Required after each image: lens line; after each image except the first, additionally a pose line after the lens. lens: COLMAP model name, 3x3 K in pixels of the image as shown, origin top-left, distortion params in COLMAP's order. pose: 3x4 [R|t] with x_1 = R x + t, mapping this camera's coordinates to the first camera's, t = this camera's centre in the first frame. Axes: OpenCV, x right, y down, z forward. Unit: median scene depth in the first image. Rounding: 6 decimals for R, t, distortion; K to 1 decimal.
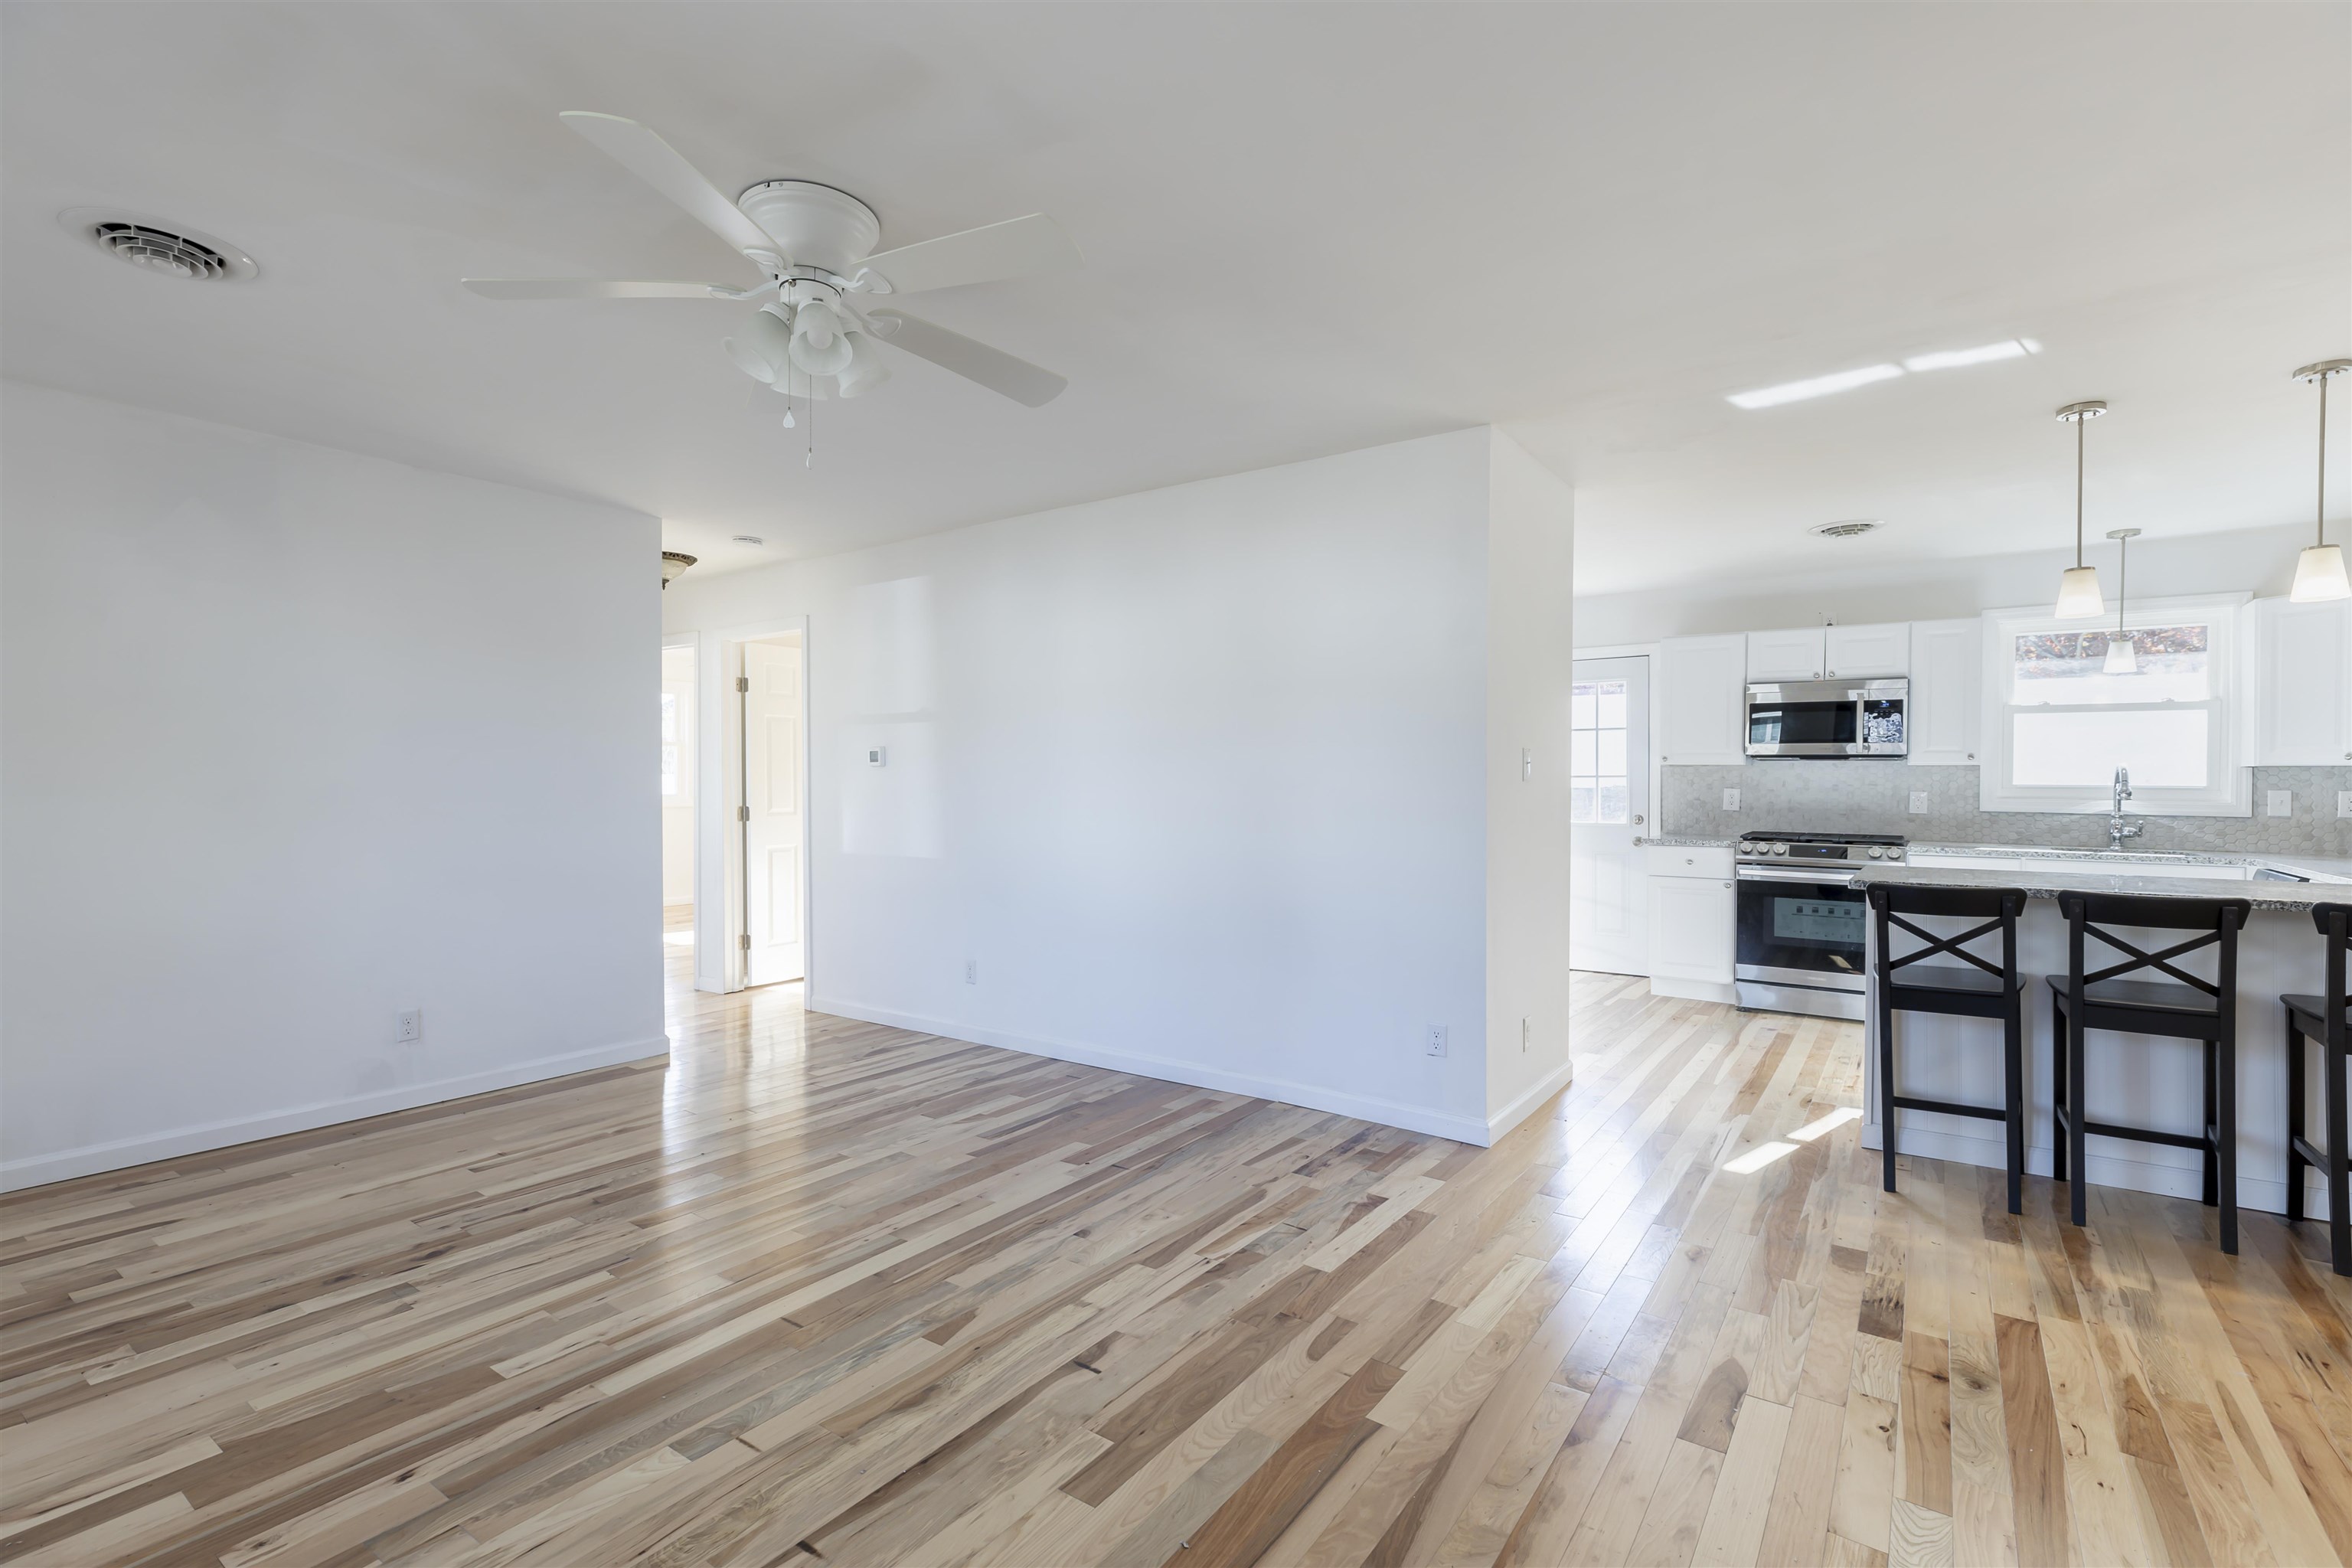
lens RADIAL K [[1065.3, 0, 1182.4], [0, 1065.3, 783.7], [0, 0, 1]] dist [0.005634, -0.000265]
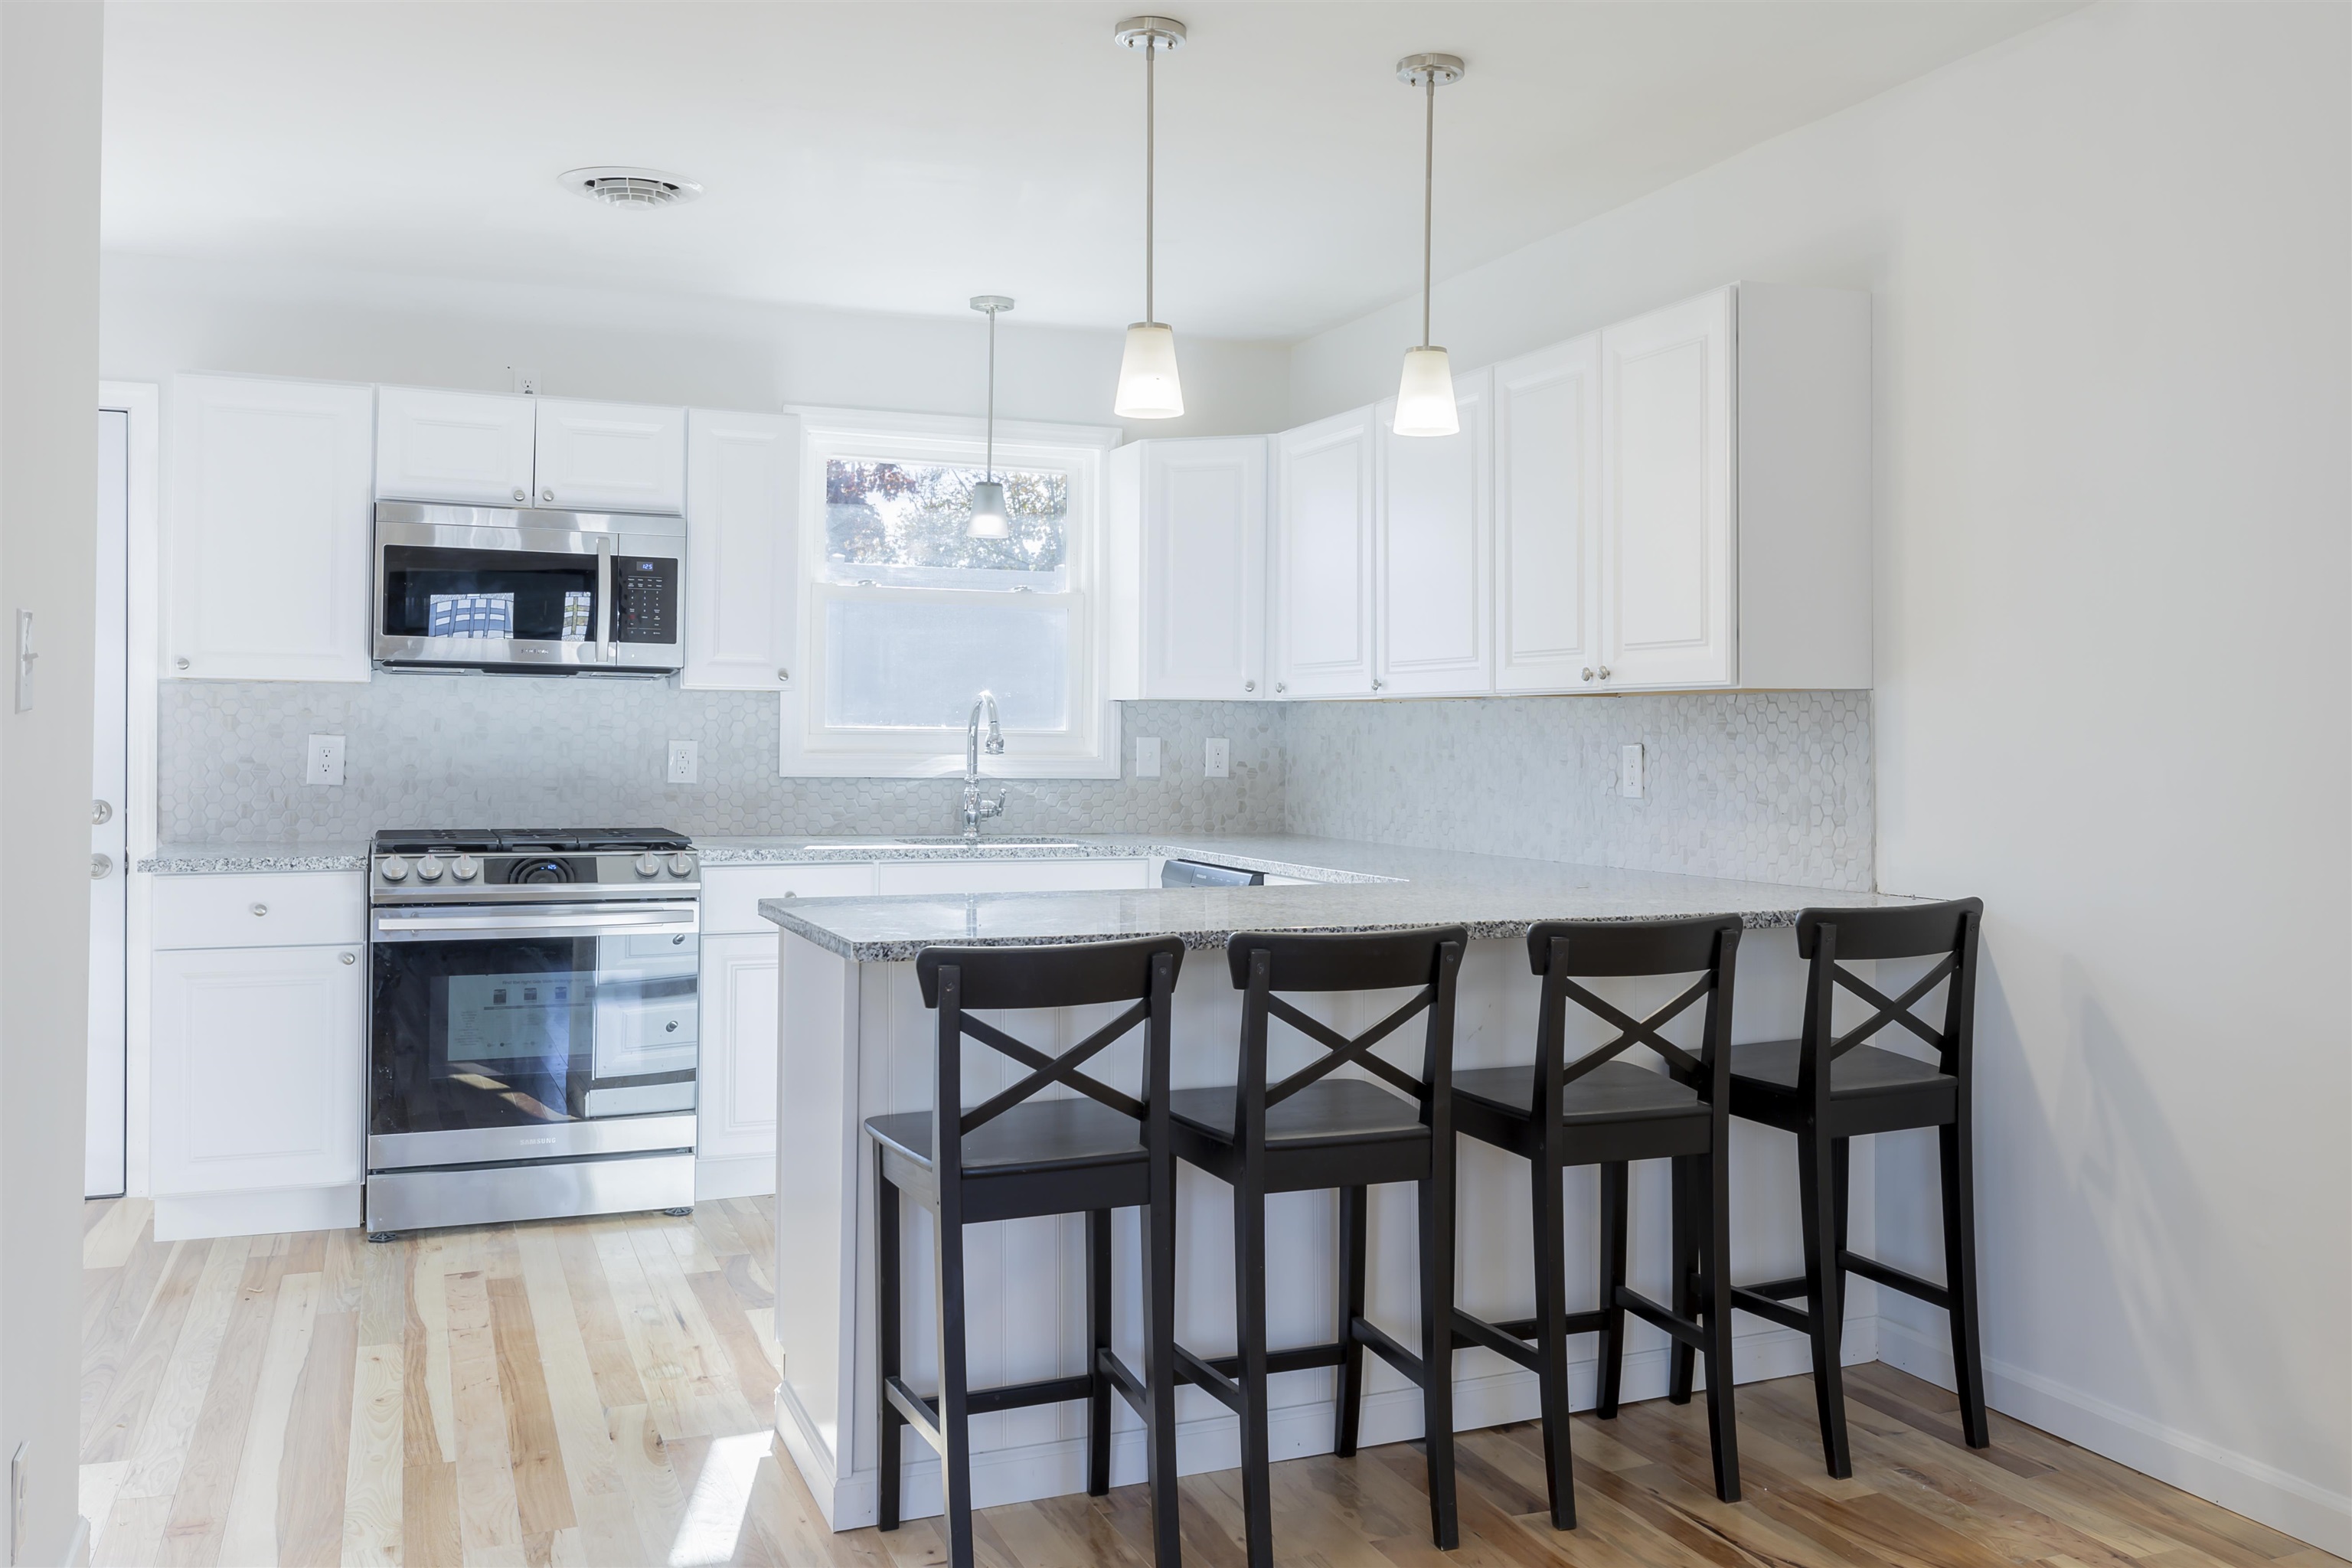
lens RADIAL K [[2042.7, 0, 1258.7], [0, 2042.7, 730.6], [0, 0, 1]] dist [0.008016, -0.001756]
pose [[0.526414, 0.000067, 0.850229, -0.003775], [-0.002356, 0.999996, 0.001380, 0.000535], [-0.850225, -0.002730, 0.526412, 0.338035]]
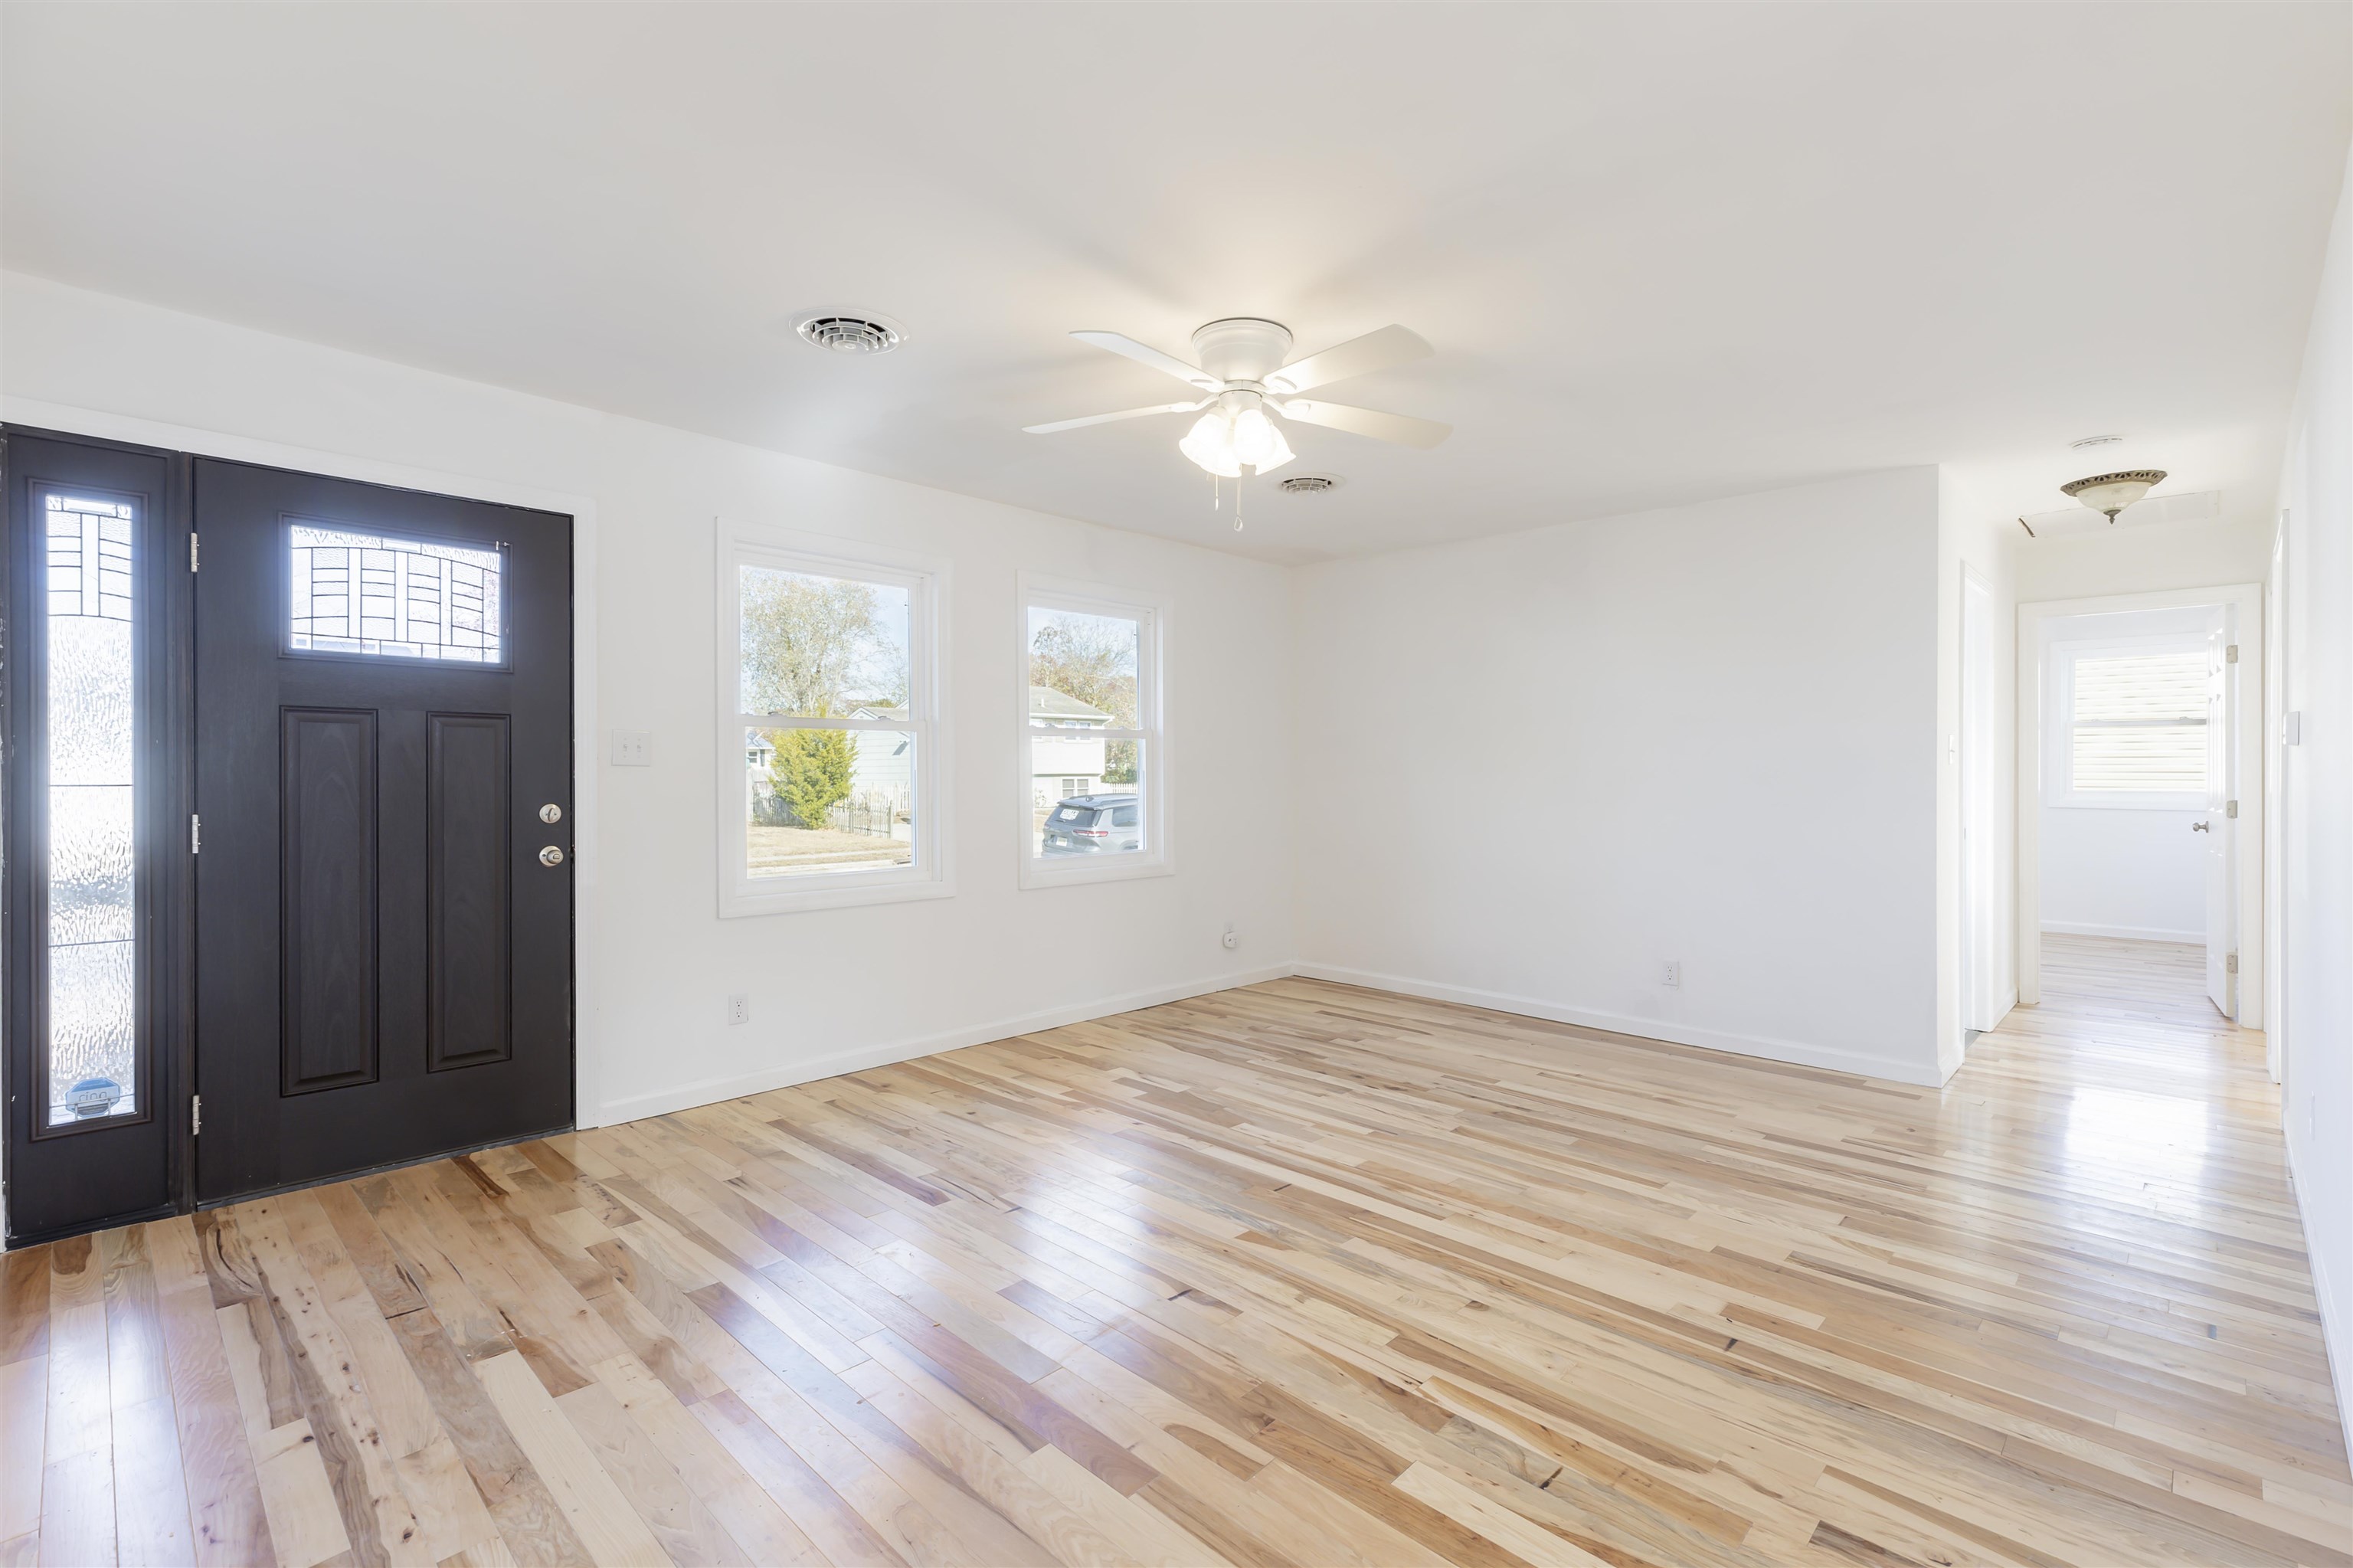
lens RADIAL K [[1065.8, 0, 1175.6], [0, 1065.8, 773.0], [0, 0, 1]] dist [0.005634, -0.000265]
pose [[-0.153992, -0.000571, -0.988072, 0.519100], [-0.007504, 0.999972, 0.000592, 0.005486], [0.988044, 0.007505, -0.153992, 0.605468]]
